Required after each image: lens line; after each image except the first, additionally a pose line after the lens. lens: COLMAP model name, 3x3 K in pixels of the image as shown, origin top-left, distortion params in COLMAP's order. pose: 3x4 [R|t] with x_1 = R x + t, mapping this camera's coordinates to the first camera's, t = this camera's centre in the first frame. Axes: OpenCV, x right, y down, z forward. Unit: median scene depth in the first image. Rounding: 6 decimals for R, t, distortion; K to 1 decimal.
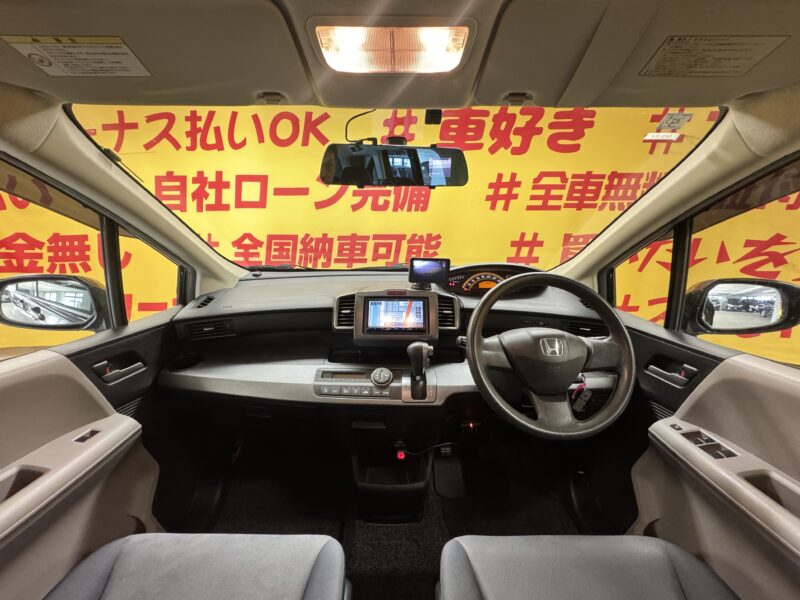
lens RADIAL K [[319.8, 0, 394.5], [0, 319.8, 308.8], [0, 0, 1]] dist [-0.017506, -0.000072]
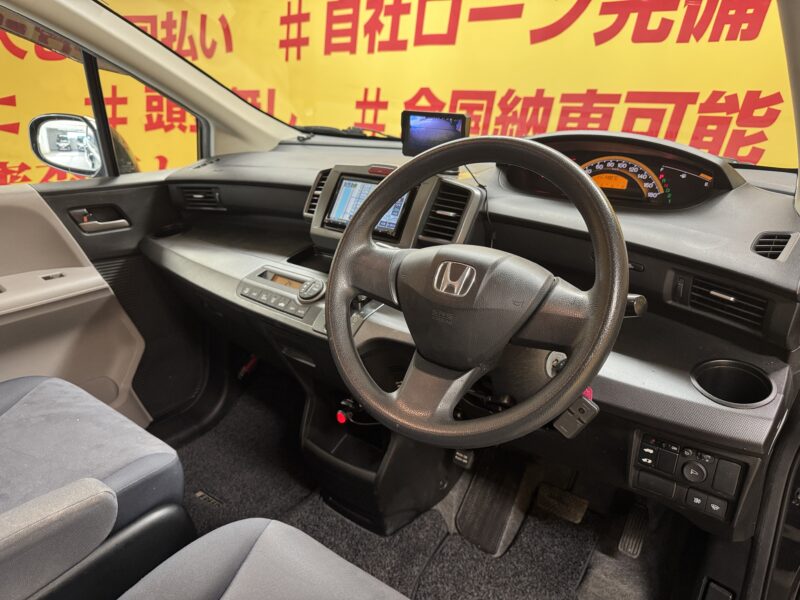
lens RADIAL K [[550.3, 0, 408.4], [0, 550.3, 317.9], [0, 0, 1]] dist [0.009150, -0.025969]
pose [[0.799739, 0.233234, -0.553190, 0.236293], [-0.151740, 0.970061, 0.189624, 0.005955], [0.580855, -0.067709, 0.811186, 0.054912]]
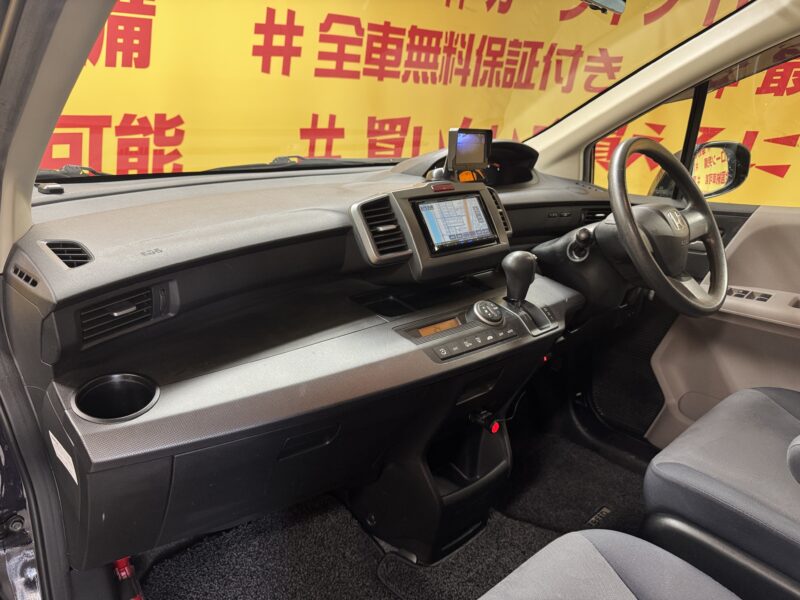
lens RADIAL K [[587.2, 0, 400.0], [0, 587.2, 300.0], [0, 0, 1]] dist [-0.007264, -0.002516]
pose [[0.729161, -0.194955, 0.655985, -0.291667], [0.159556, 0.980577, 0.114066, 0.006722], [-0.665481, 0.021494, 0.746105, 0.068873]]
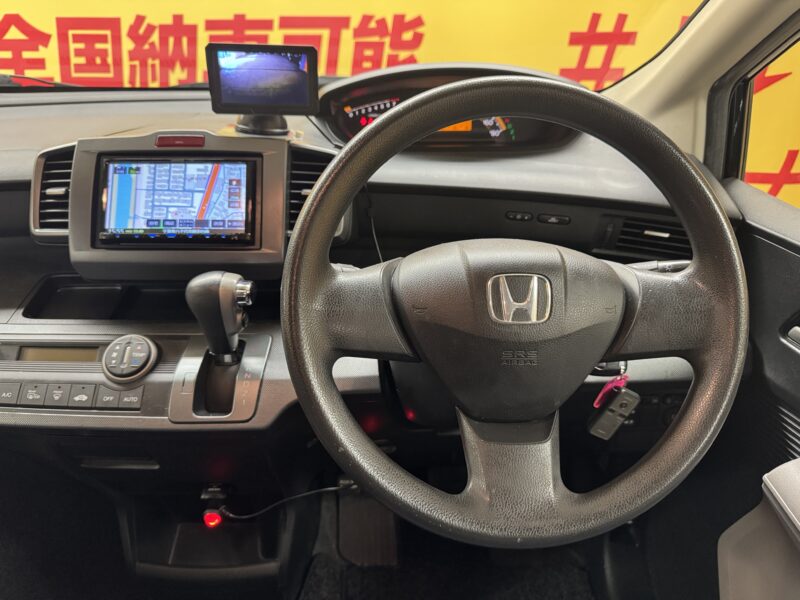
lens RADIAL K [[559.8, 0, 387.1], [0, 559.8, 303.8], [0, 0, 1]] dist [-0.009504, -0.006370]
pose [[0.999928, -0.004360, 0.011164, 0.085239], [0.001739, 0.974414, 0.224753, -0.003491], [-0.011859, -0.224717, 0.974352, 0.099182]]
